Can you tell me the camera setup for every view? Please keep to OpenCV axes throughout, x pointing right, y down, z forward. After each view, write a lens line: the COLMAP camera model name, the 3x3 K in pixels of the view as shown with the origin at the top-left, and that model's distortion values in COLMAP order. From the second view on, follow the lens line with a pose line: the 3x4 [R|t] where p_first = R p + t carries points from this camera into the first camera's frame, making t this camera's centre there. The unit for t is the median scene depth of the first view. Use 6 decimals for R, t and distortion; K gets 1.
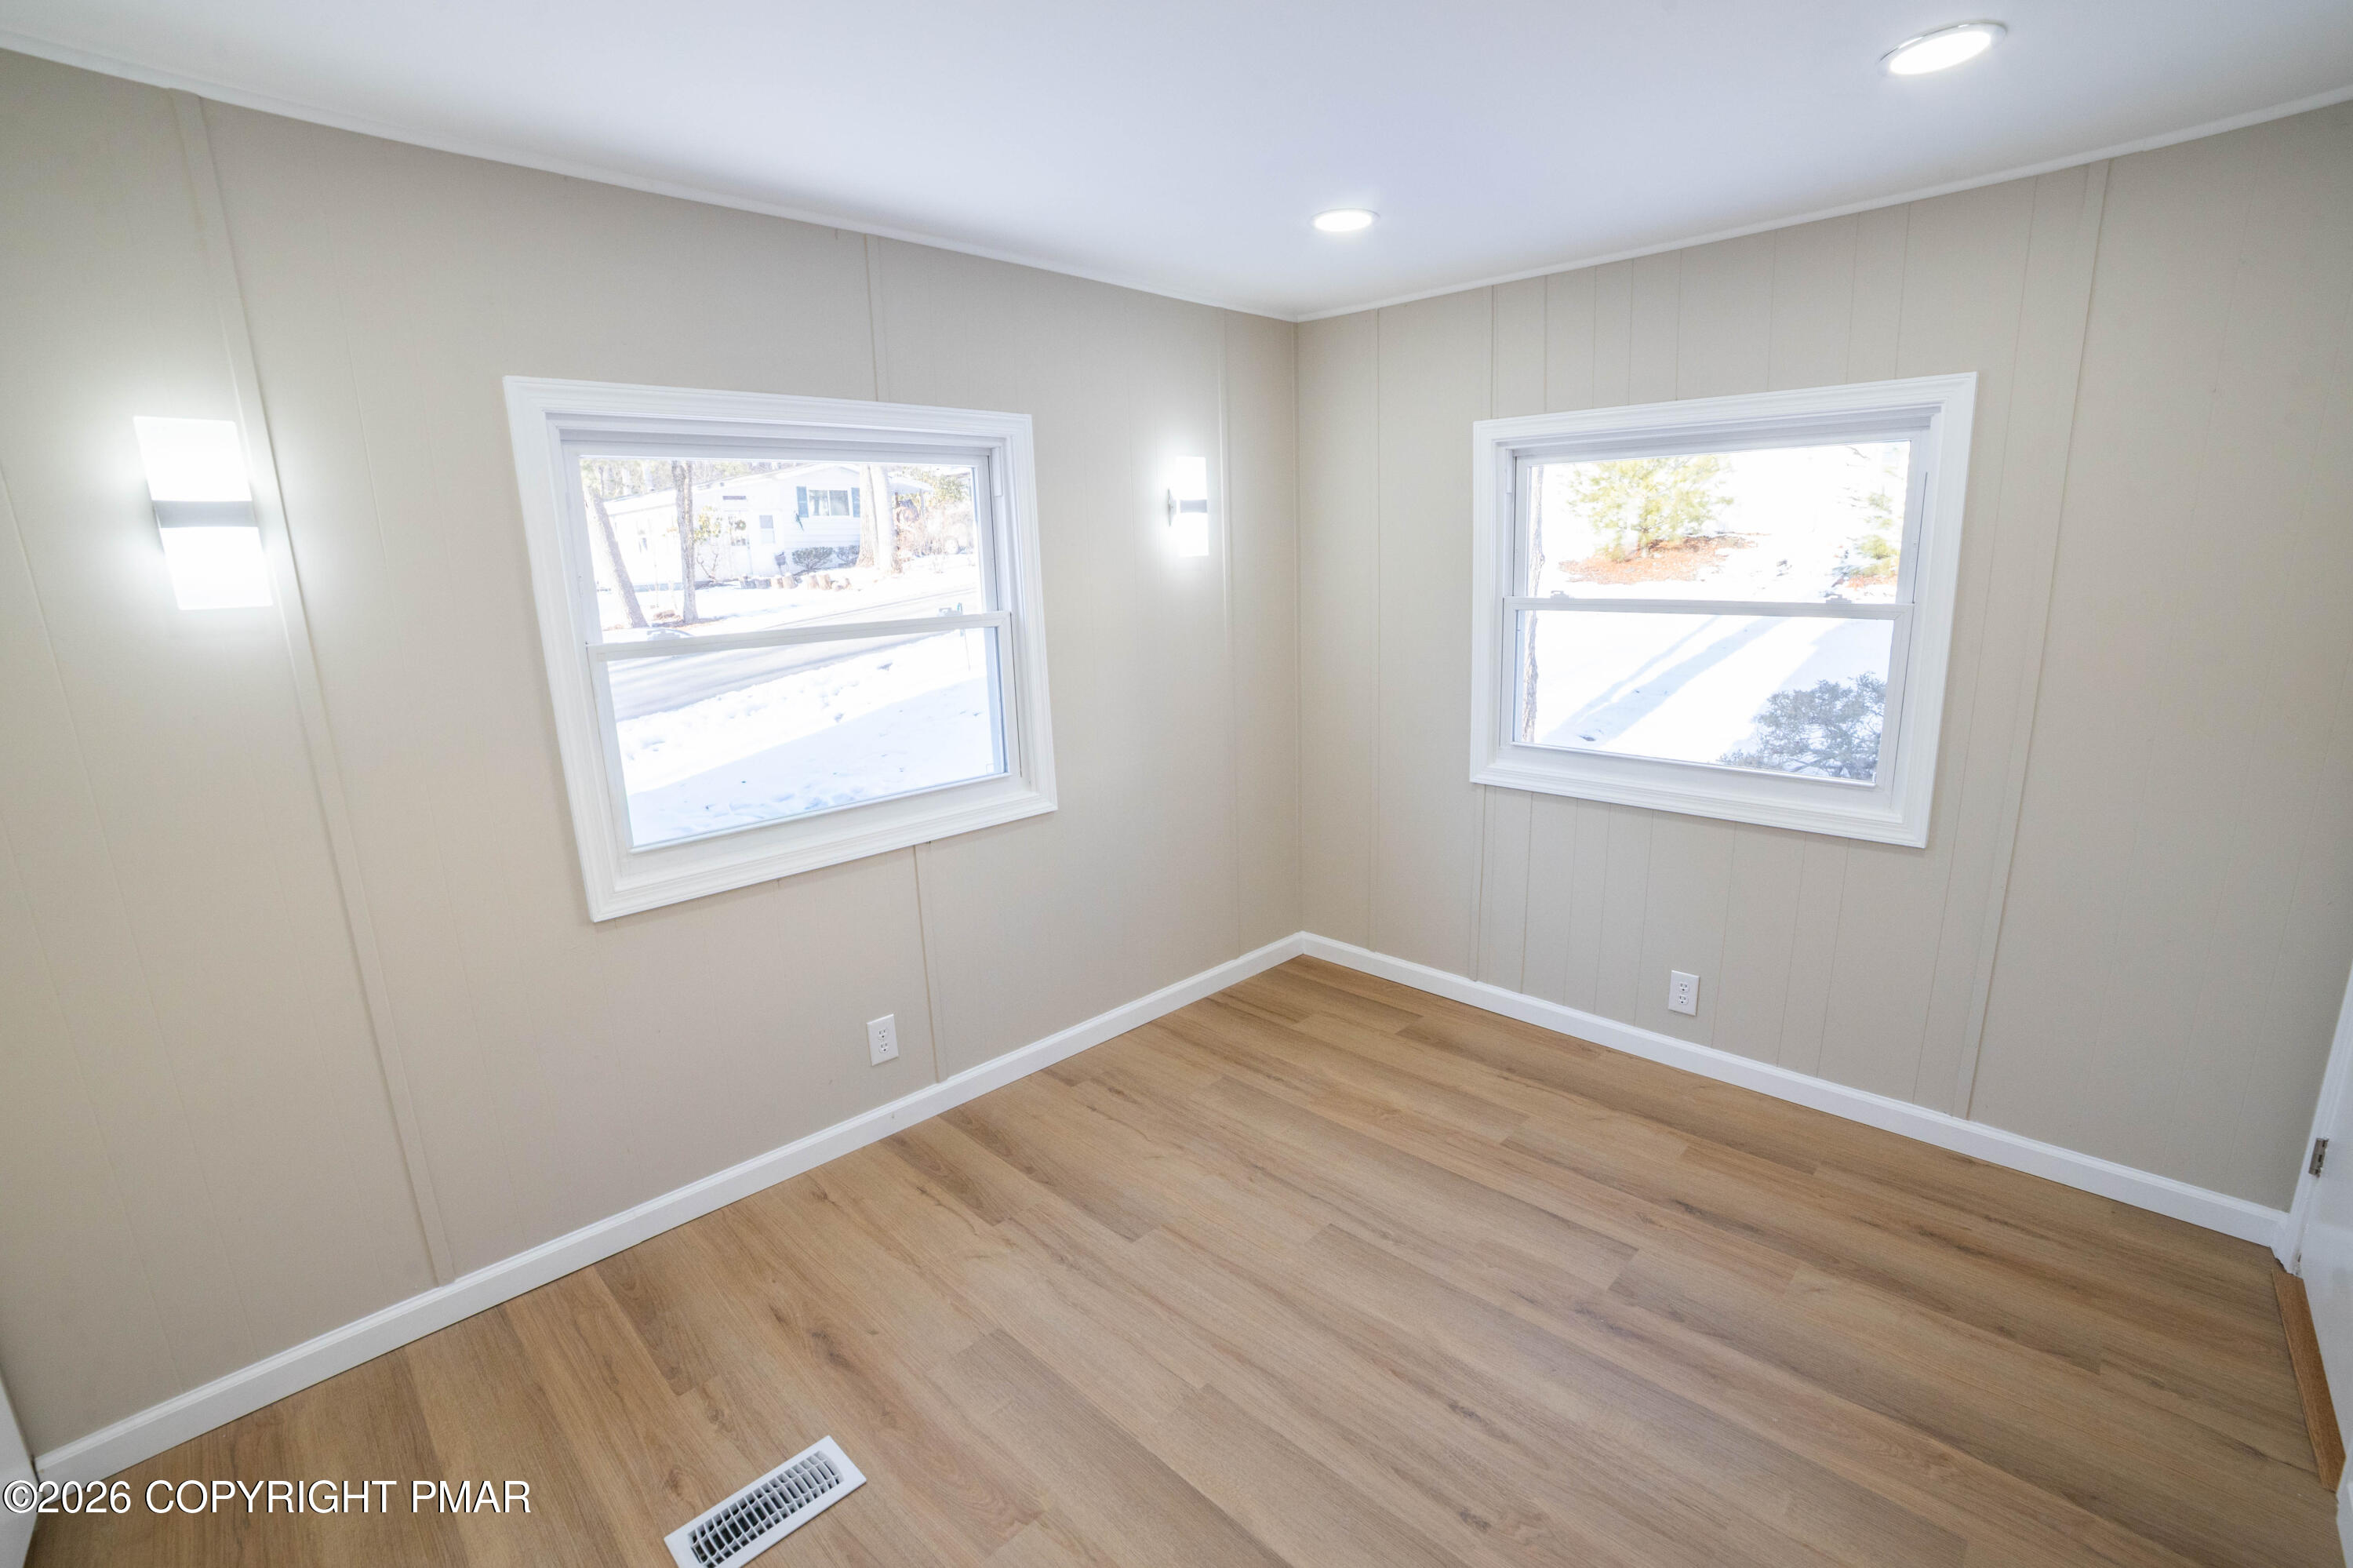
lens RADIAL K [[1032.8, 0, 1166.5], [0, 1032.8, 791.1], [0, 0, 1]] dist [-0.109842, 0.040181]
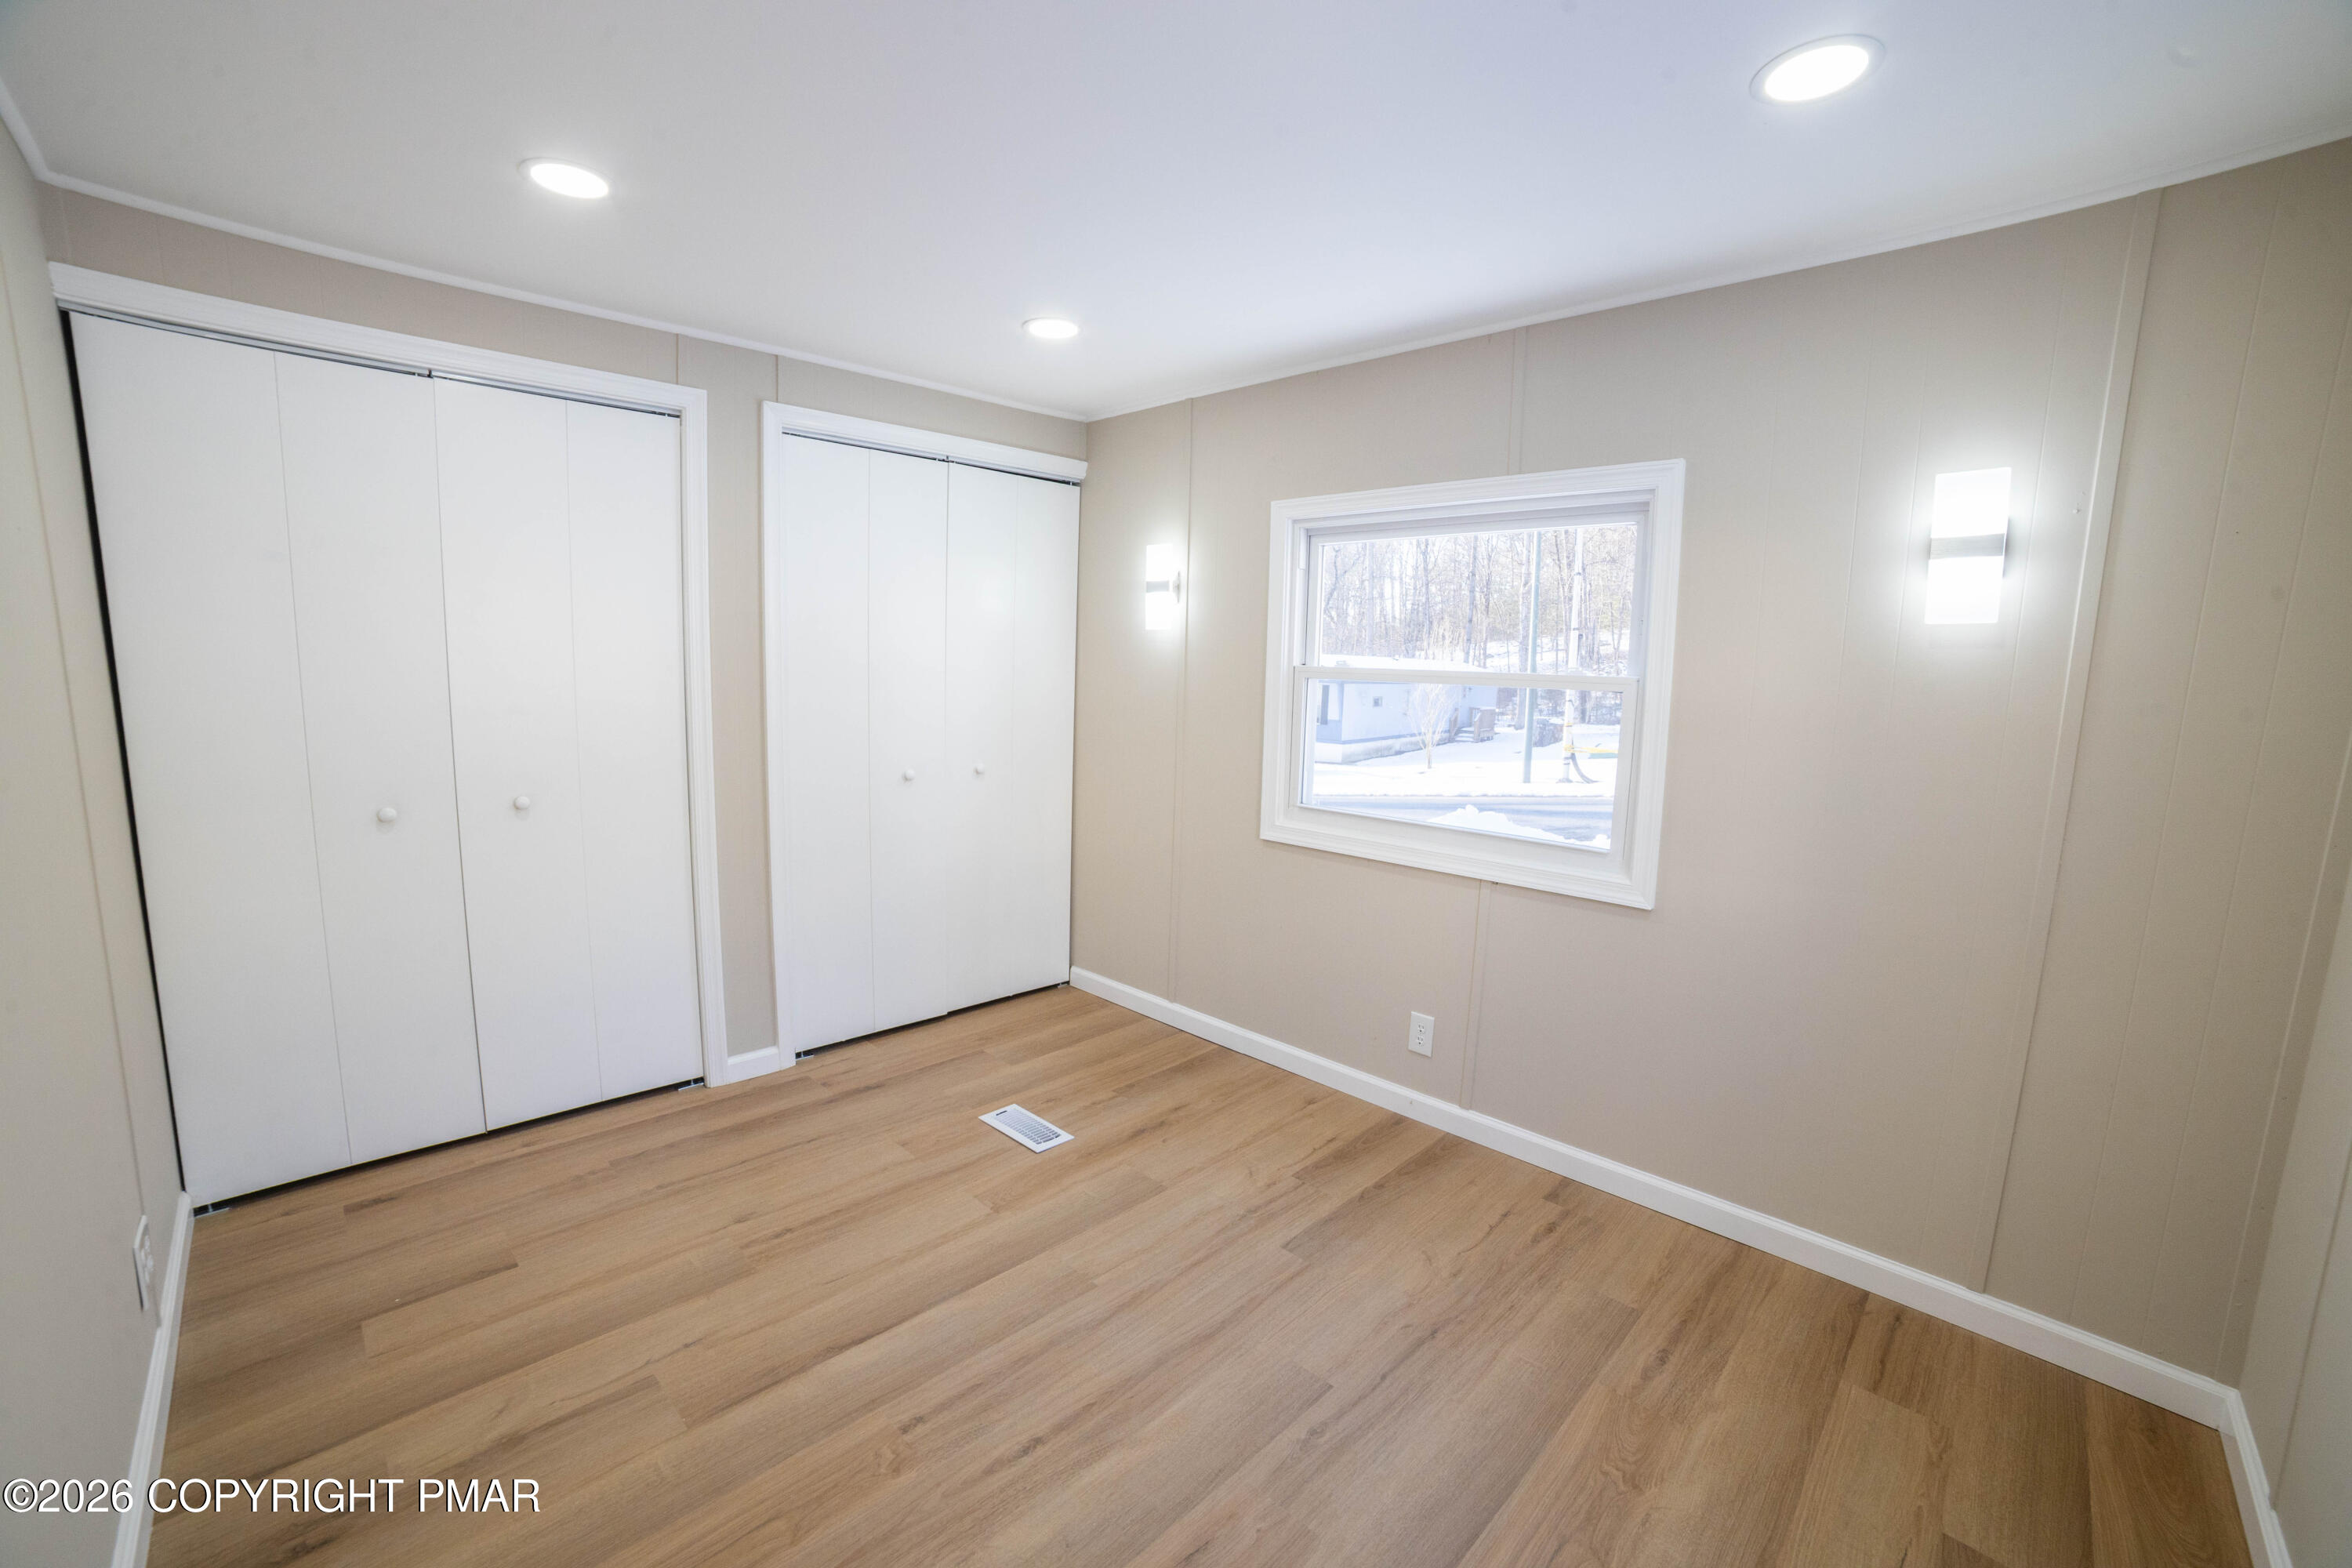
lens RADIAL K [[959.4, 0, 1172.3], [0, 959.4, 786.3], [0, 0, 1]] dist [-0.113560, 0.043553]
pose [[0.007617, 0.161619, -0.986824, 0.965241], [-0.239850, 0.958340, 0.155103, -0.159027], [0.970780, 0.235508, 0.046064, 0.828776]]
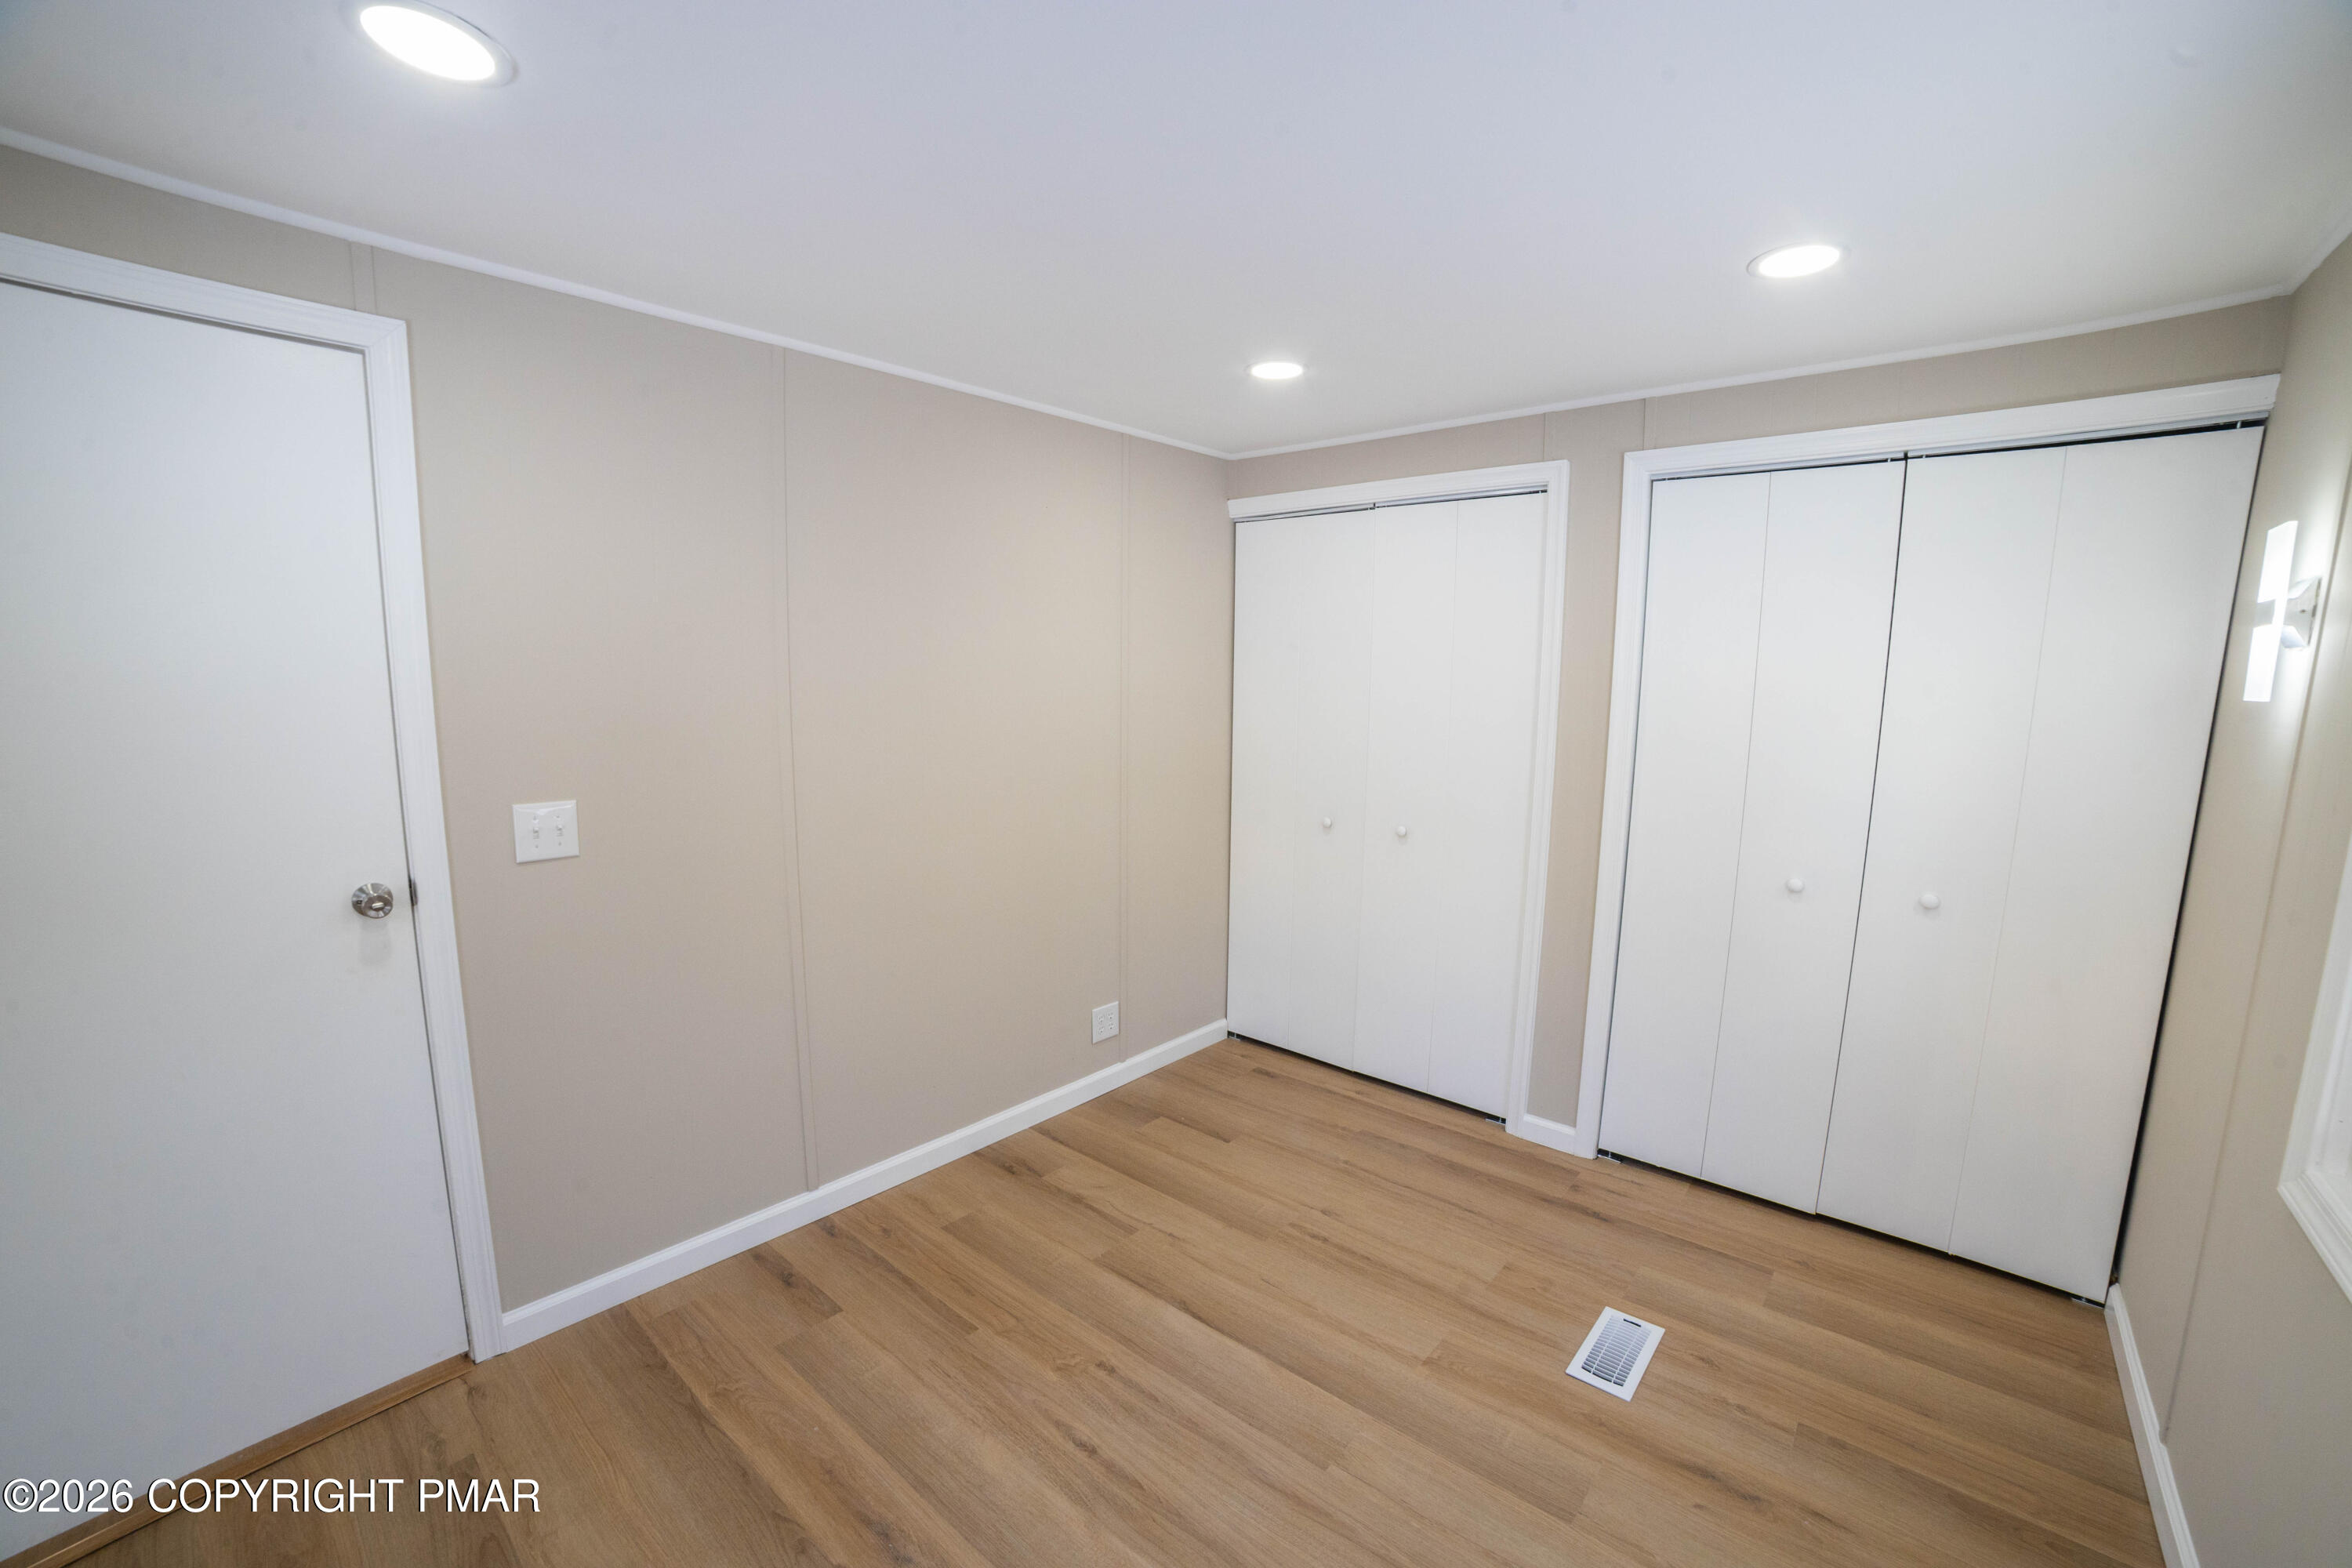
lens RADIAL K [[959.4, 0, 1172.3], [0, 959.4, 786.3], [0, 0, 1]] dist [-0.113560, 0.043553]
pose [[-0.997007, 0.029881, -0.071304, 0.224864], [0.004062, 0.941260, 0.337657, -0.354244], [0.077205, 0.336357, -0.938565, 1.507532]]
